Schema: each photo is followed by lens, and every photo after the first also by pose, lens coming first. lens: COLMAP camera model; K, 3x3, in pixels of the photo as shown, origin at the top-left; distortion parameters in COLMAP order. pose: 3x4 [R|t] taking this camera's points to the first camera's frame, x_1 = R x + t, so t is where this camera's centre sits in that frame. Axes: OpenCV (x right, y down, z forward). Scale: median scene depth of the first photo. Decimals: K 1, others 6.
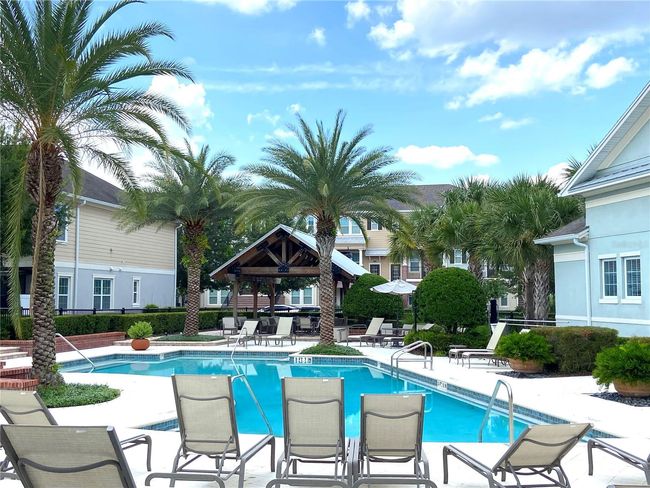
lens RADIAL K [[753.7, 0, 325.0], [0, 753.7, 244.0], [0, 0, 1]] dist [0.088587, 0.021843]
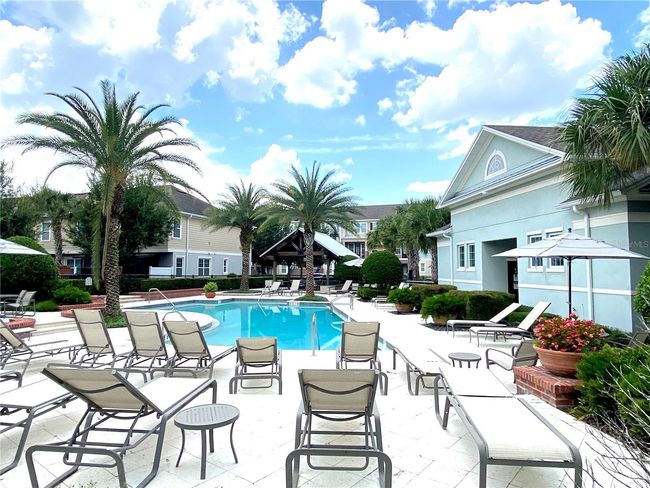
lens RADIAL K [[427.3, 0, 325.0], [0, 427.3, 244.0], [0, 0, 1]] dist [0.006057, 0.000217]
pose [[0.995137, -0.010309, -0.097963, 0.125763], [0.011627, 0.999849, 0.012896, 0.001265], [0.097815, -0.013972, 0.995106, 0.018681]]
